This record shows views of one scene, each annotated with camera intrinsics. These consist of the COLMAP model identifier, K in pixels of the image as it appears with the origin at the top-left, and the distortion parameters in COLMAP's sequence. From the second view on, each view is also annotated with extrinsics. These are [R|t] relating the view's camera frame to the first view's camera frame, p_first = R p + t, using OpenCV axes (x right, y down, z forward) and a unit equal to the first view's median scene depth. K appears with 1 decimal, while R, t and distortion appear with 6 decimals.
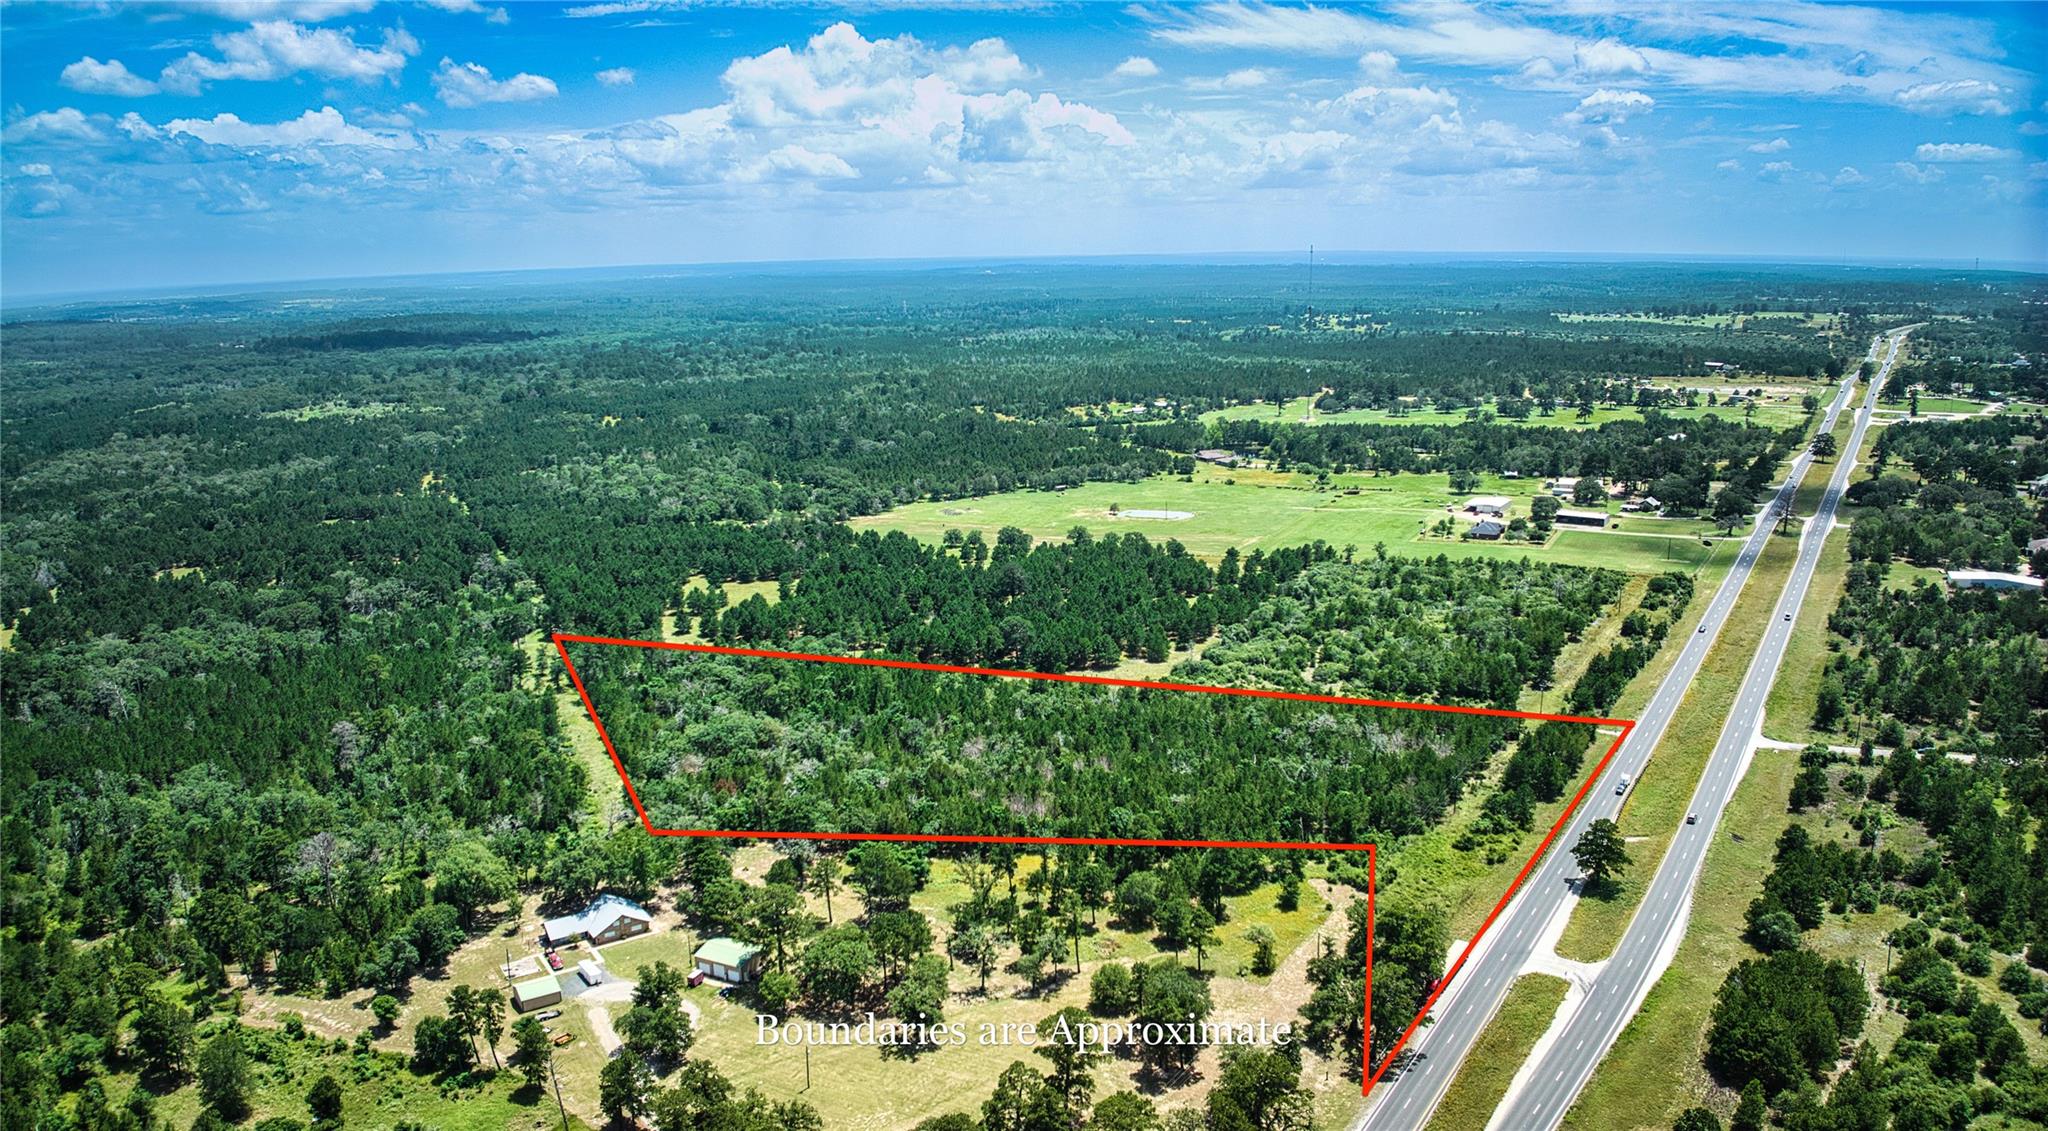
lens RADIAL K [[1438.6, 0, 1024.0], [0, 1438.6, 565.5], [0, 0, 1]] dist [-0.102218, -0.015729]
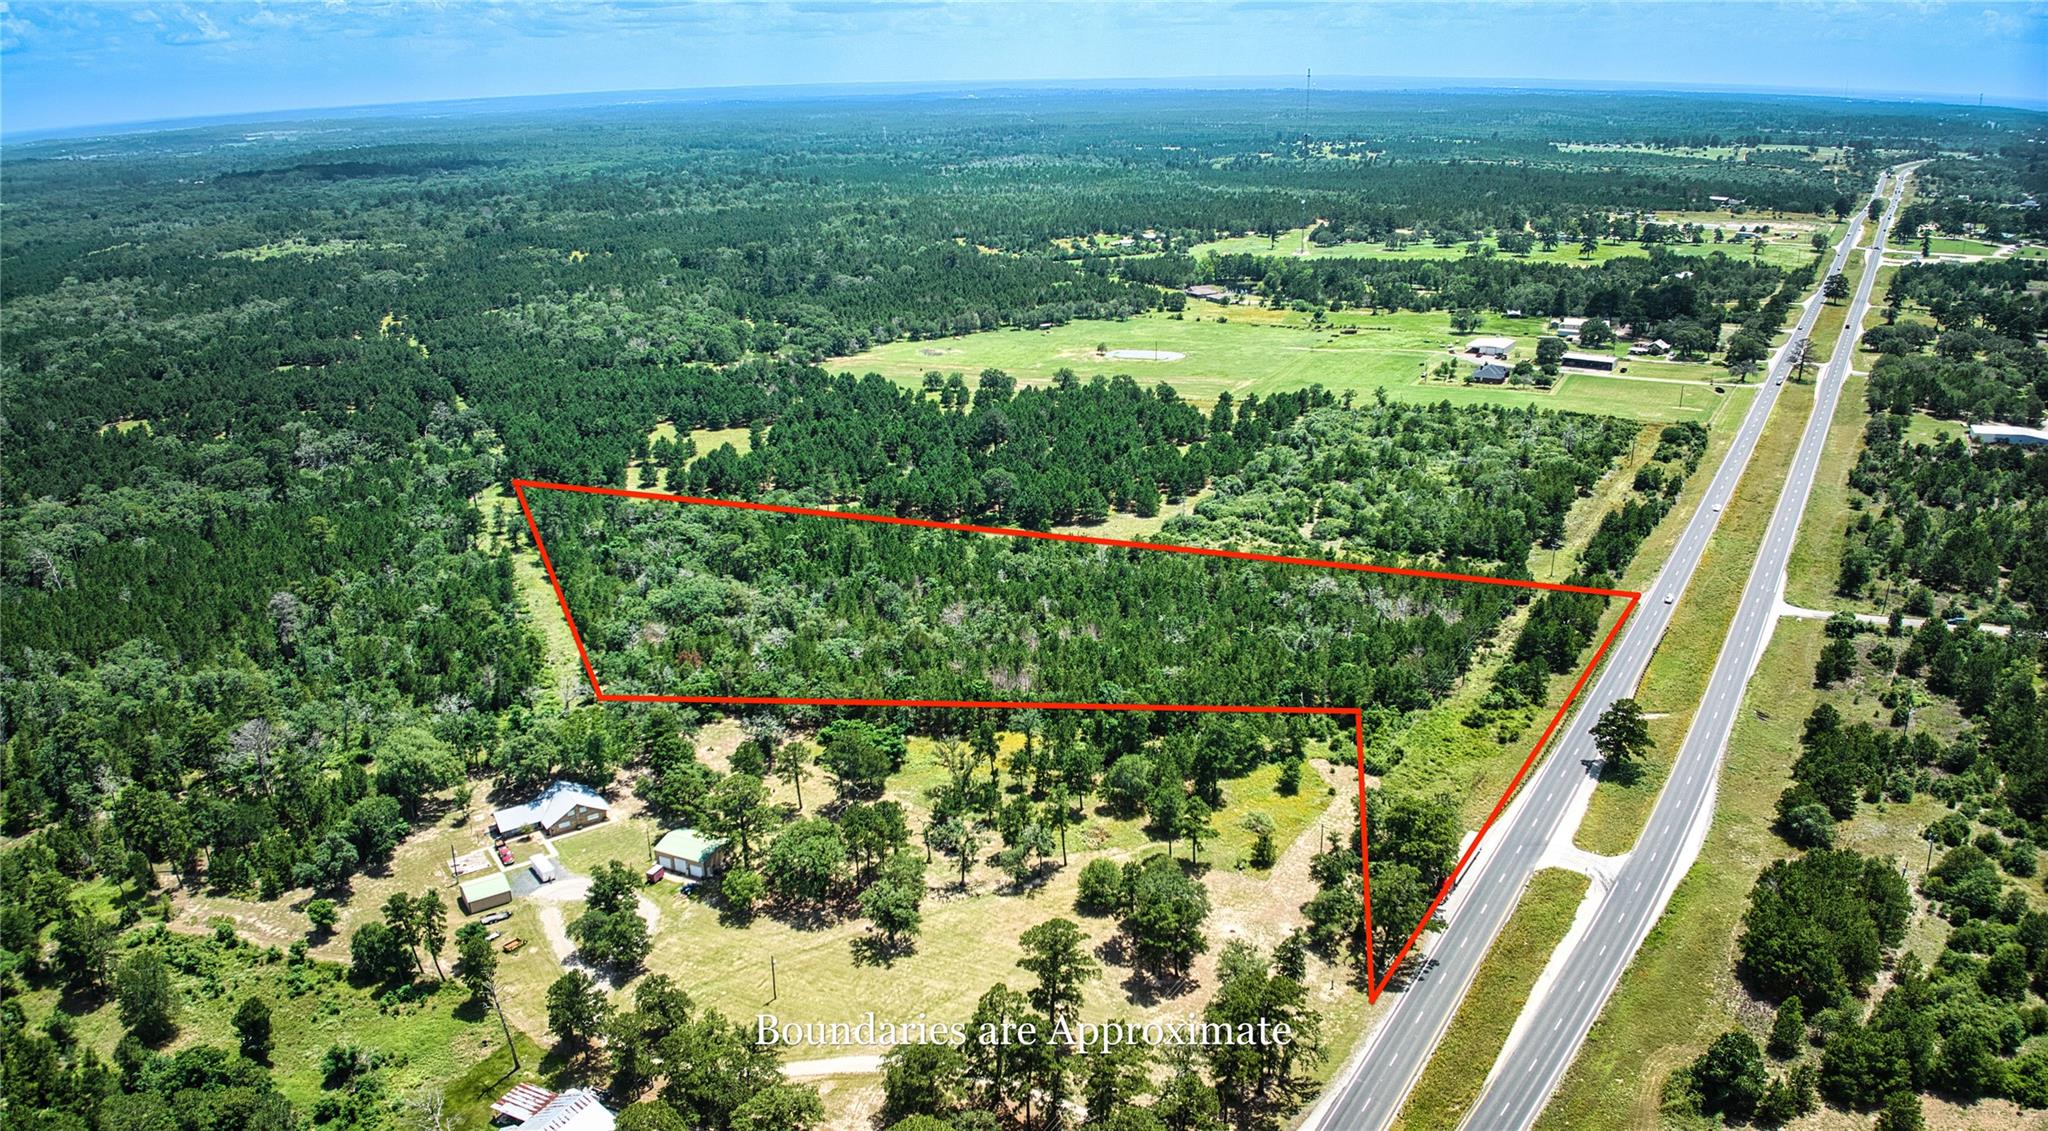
lens RADIAL K [[1438.6, 0, 1024.0], [0, 1438.6, 565.5], [0, 0, 1]] dist [-0.102218, -0.015729]
pose [[0.999944, -0.002753, 0.010192, 0.001385], [0.001551, 0.993226, 0.116184, -0.011785], [-0.010442, -0.116162, 0.993175, 0.056135]]
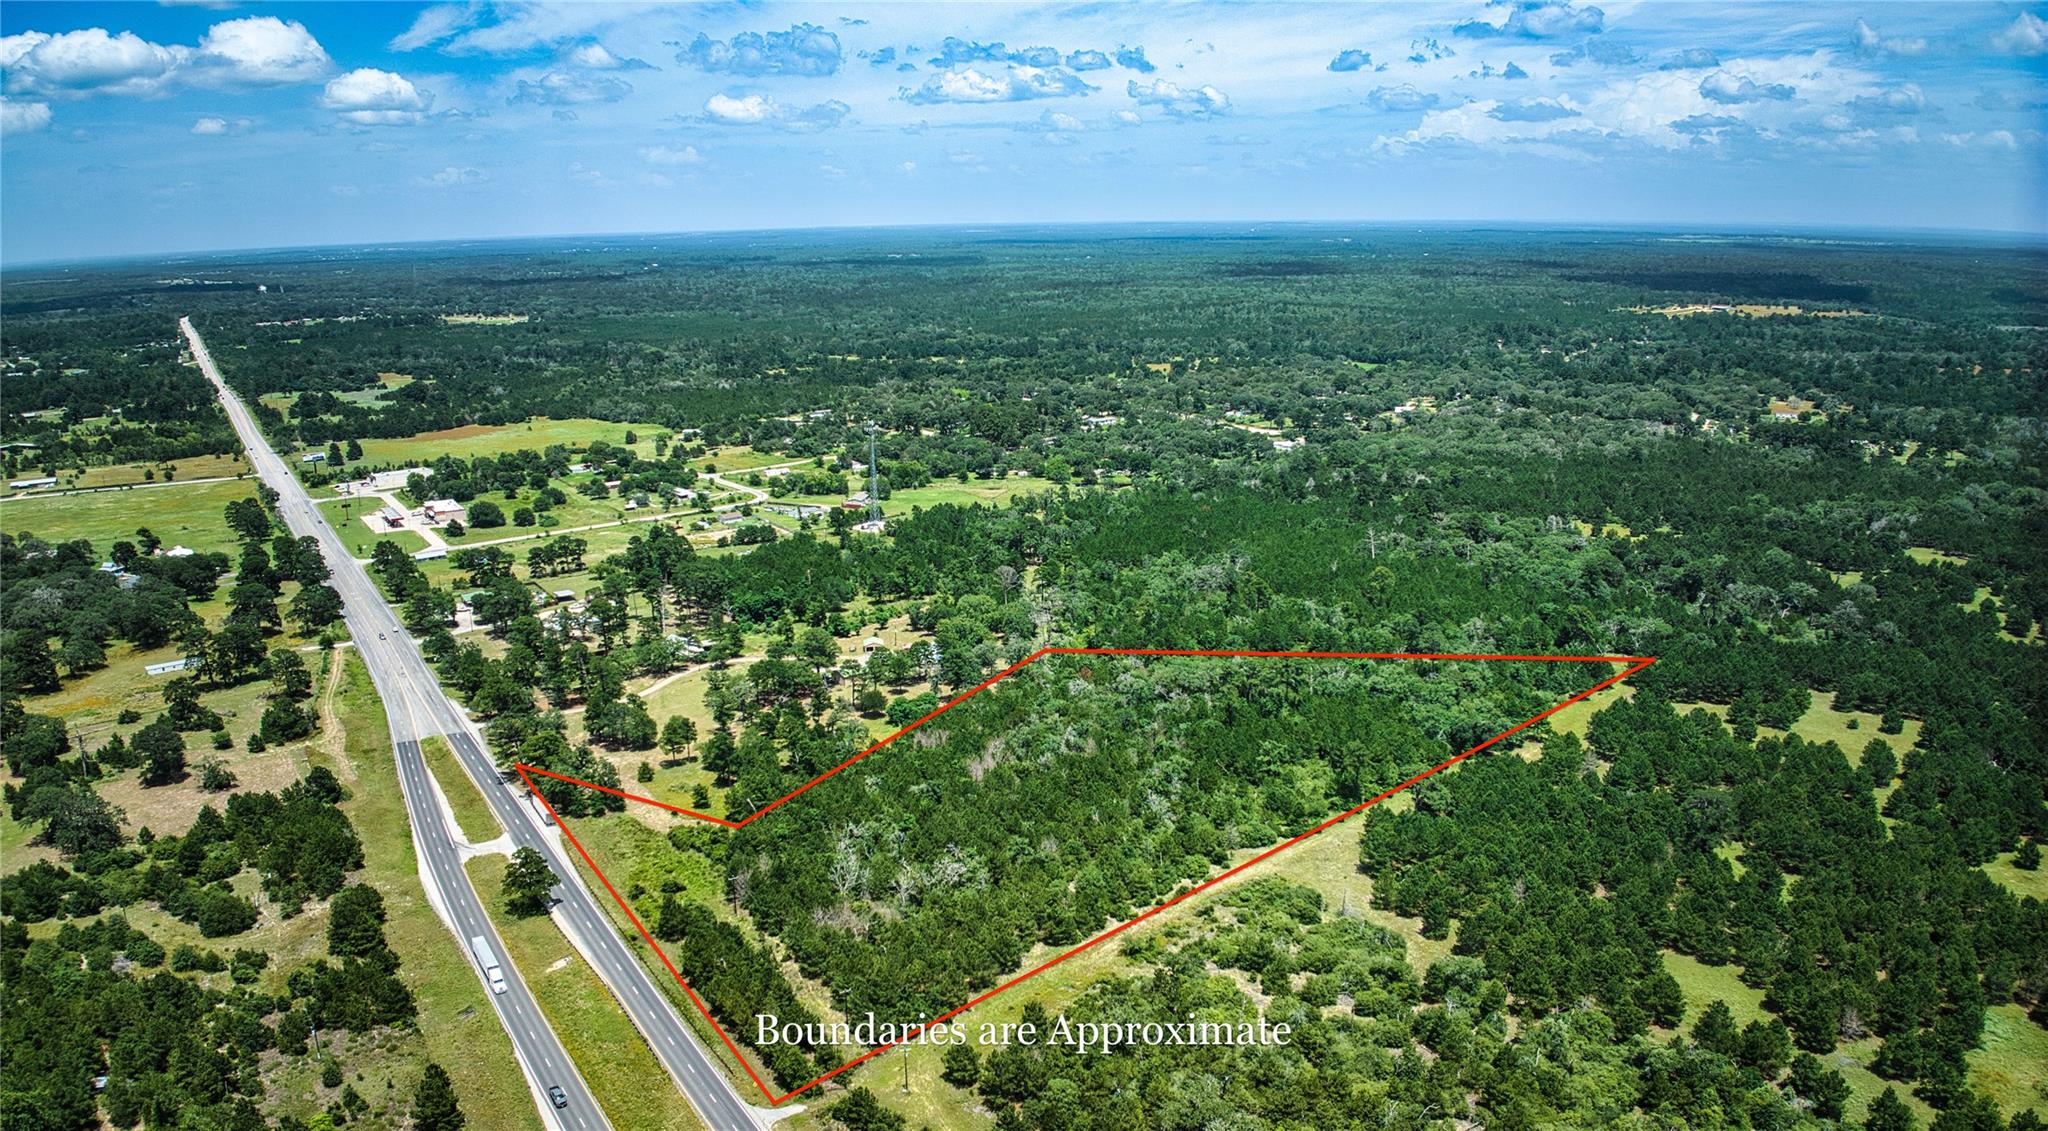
lens RADIAL K [[1427.7, 0, 1024.0], [0, 1427.7, 576.1], [0, 0, 1]] dist [-0.120428, 0.000885]
pose [[-0.411433, 0.246670, -0.877426, 0.764969], [-0.176600, 0.922863, 0.342252, -0.298551], [0.894168, 0.295767, -0.336134, 1.098143]]
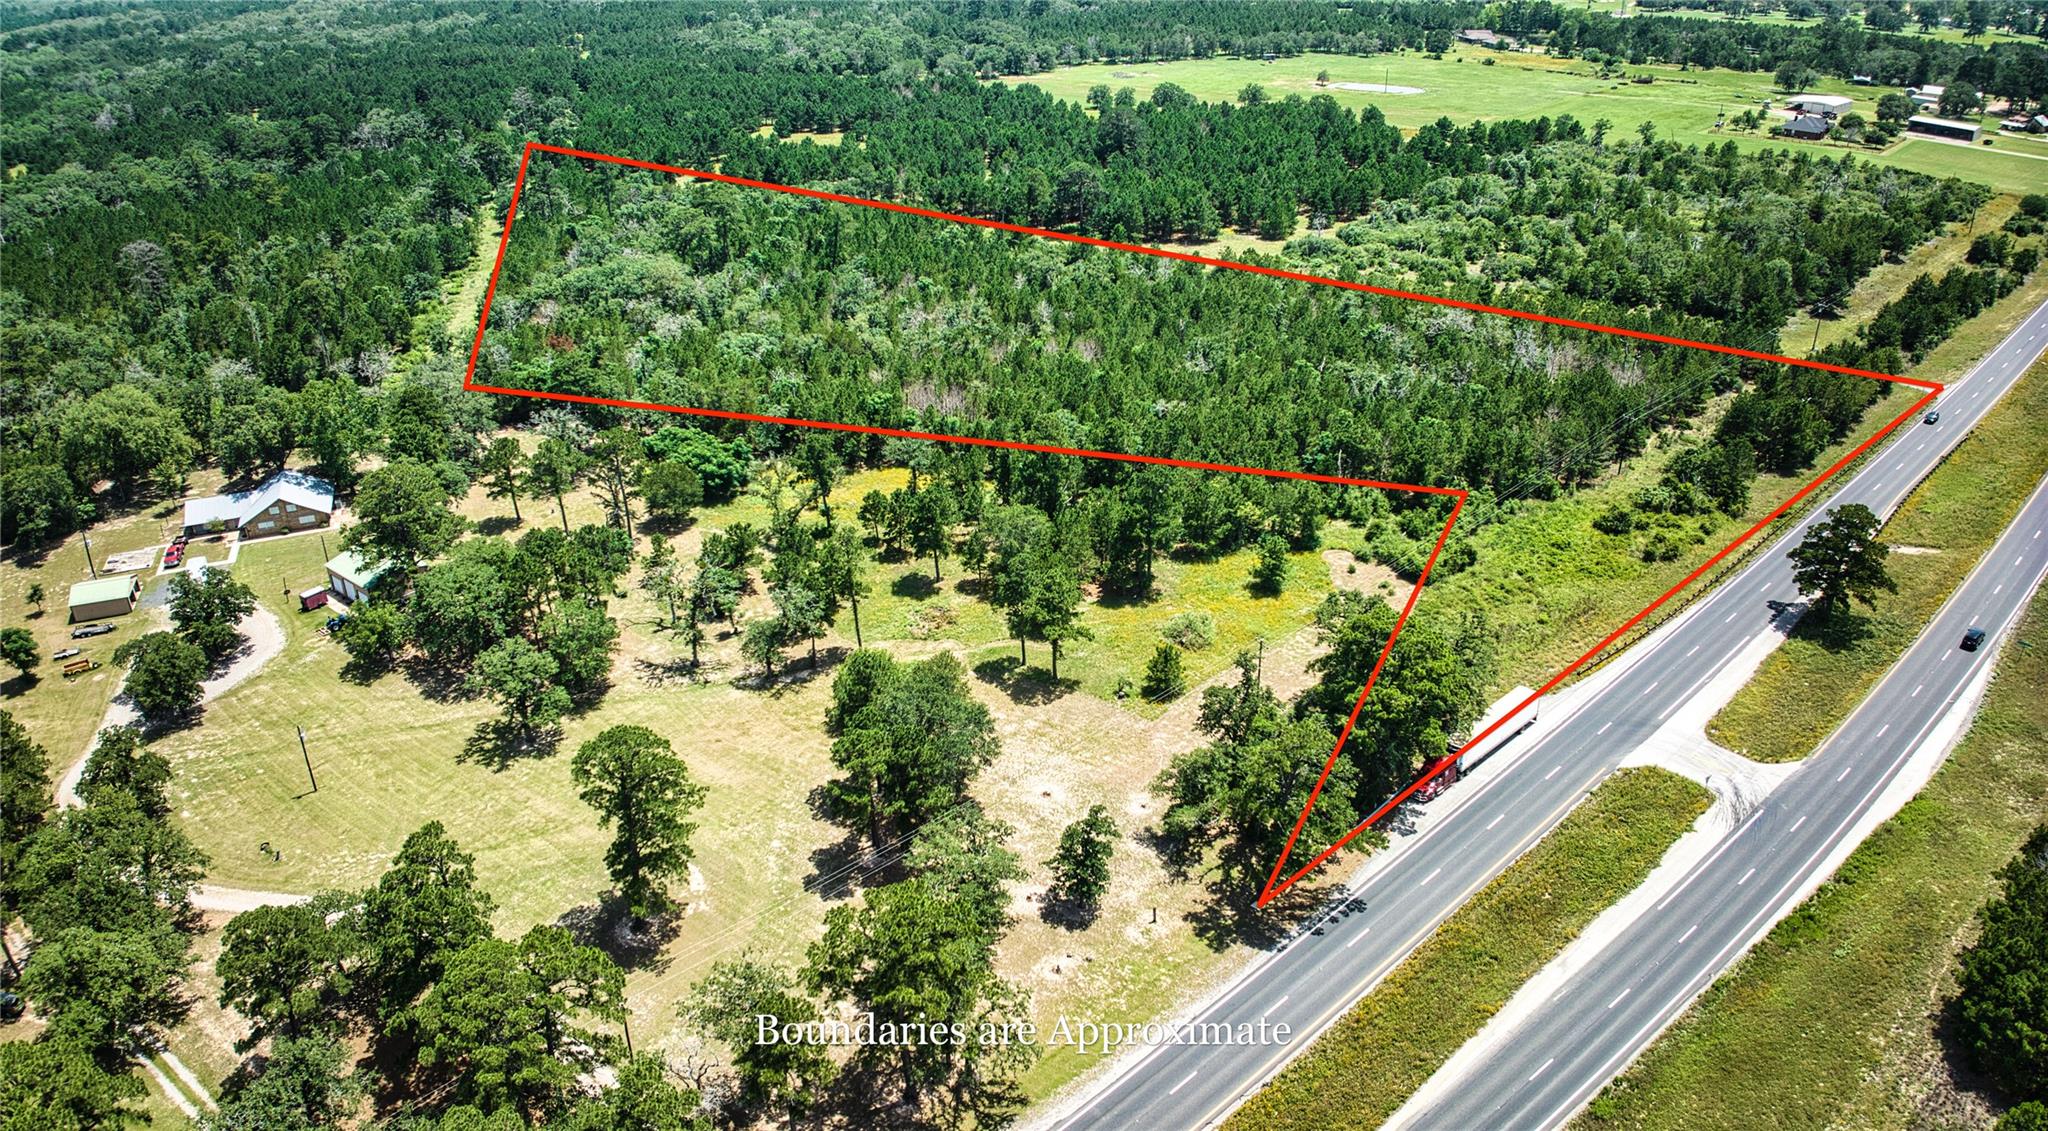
lens RADIAL K [[1446.4, 0, 1025.9], [0, 1446.4, 563.2], [0, 0, 1]] dist [-0.108488, -0.010441]
pose [[0.975533, 0.104334, -0.193521, 0.136199], [-0.054782, 0.967815, 0.245629, 0.058333], [0.212920, -0.229017, 0.949851, 0.276146]]
